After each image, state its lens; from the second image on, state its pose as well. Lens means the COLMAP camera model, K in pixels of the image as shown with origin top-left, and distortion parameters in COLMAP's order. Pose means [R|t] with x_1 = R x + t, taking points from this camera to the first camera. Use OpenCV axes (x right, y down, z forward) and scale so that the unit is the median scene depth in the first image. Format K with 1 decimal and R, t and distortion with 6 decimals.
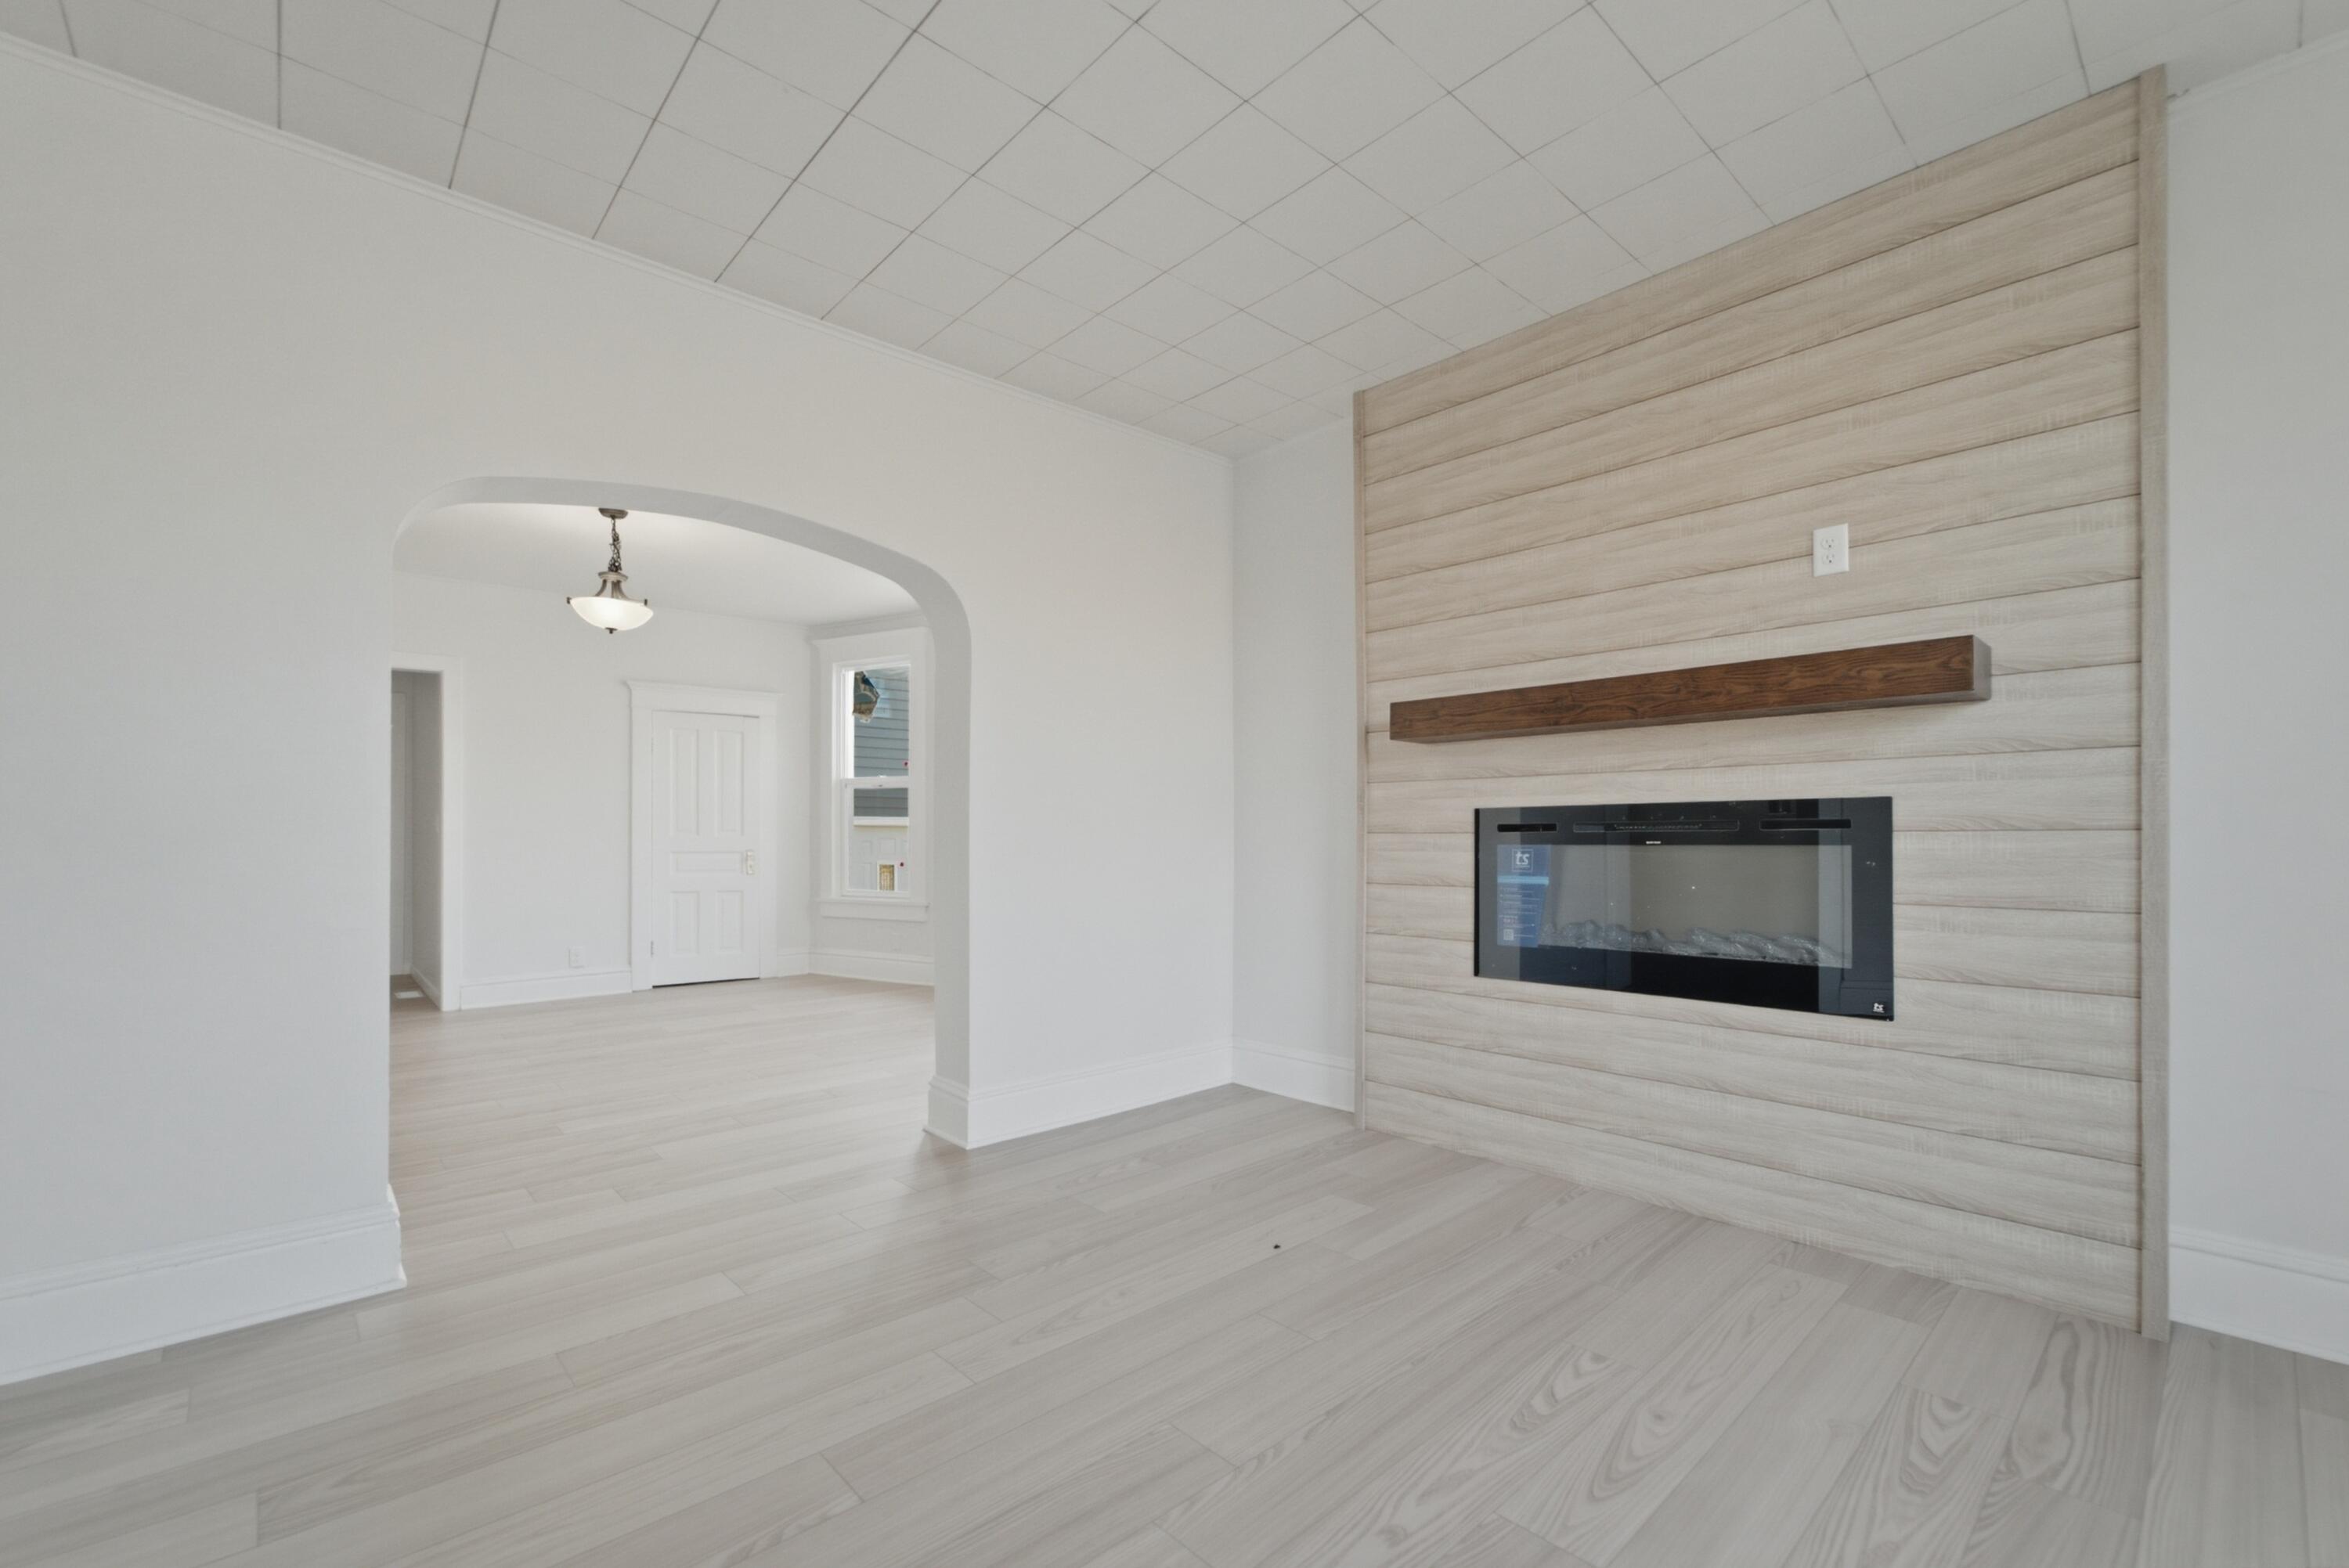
lens RADIAL K [[994.1, 0, 1184.1], [0, 994.1, 798.1], [0, 0, 1]] dist [-0.001497, -0.000478]
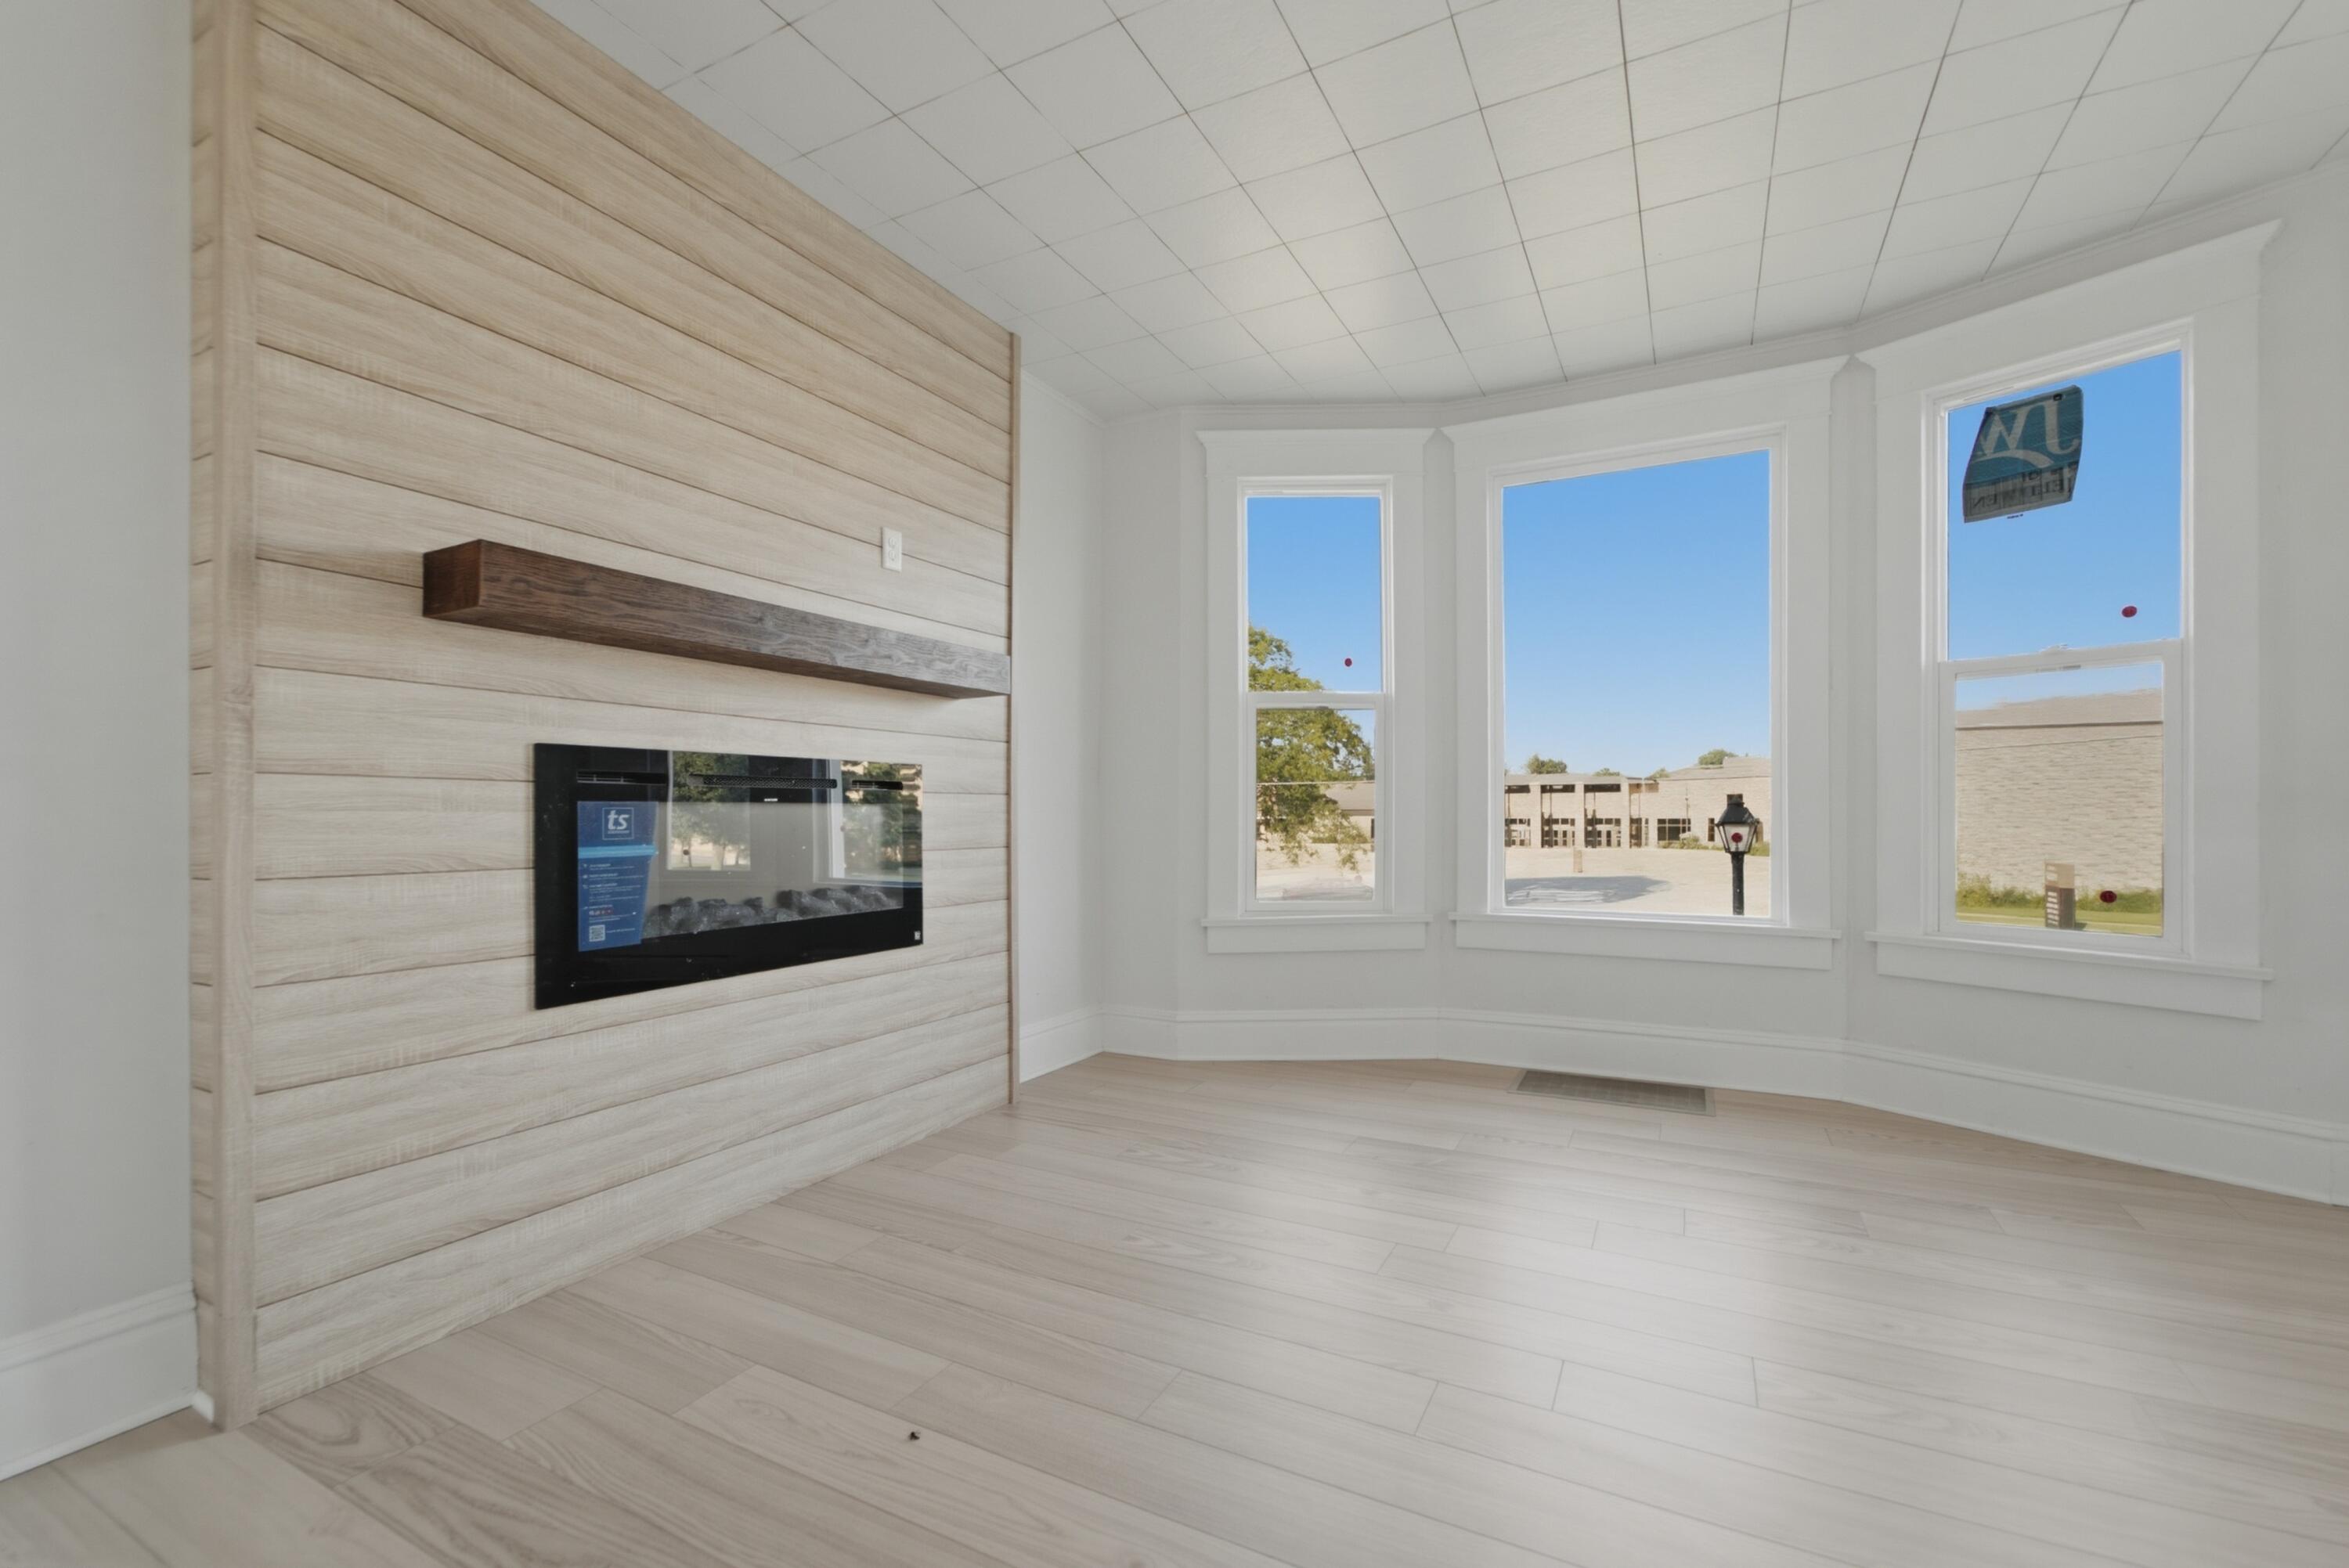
lens RADIAL K [[994.1, 0, 1184.1], [0, 994.1, 798.1], [0, 0, 1]] dist [-0.001497, -0.000478]
pose [[-0.331380, 0.022089, 0.943239, -0.489523], [-0.031420, 0.998913, -0.034432, 0.061192], [-0.942974, -0.041046, -0.330326, 0.928684]]
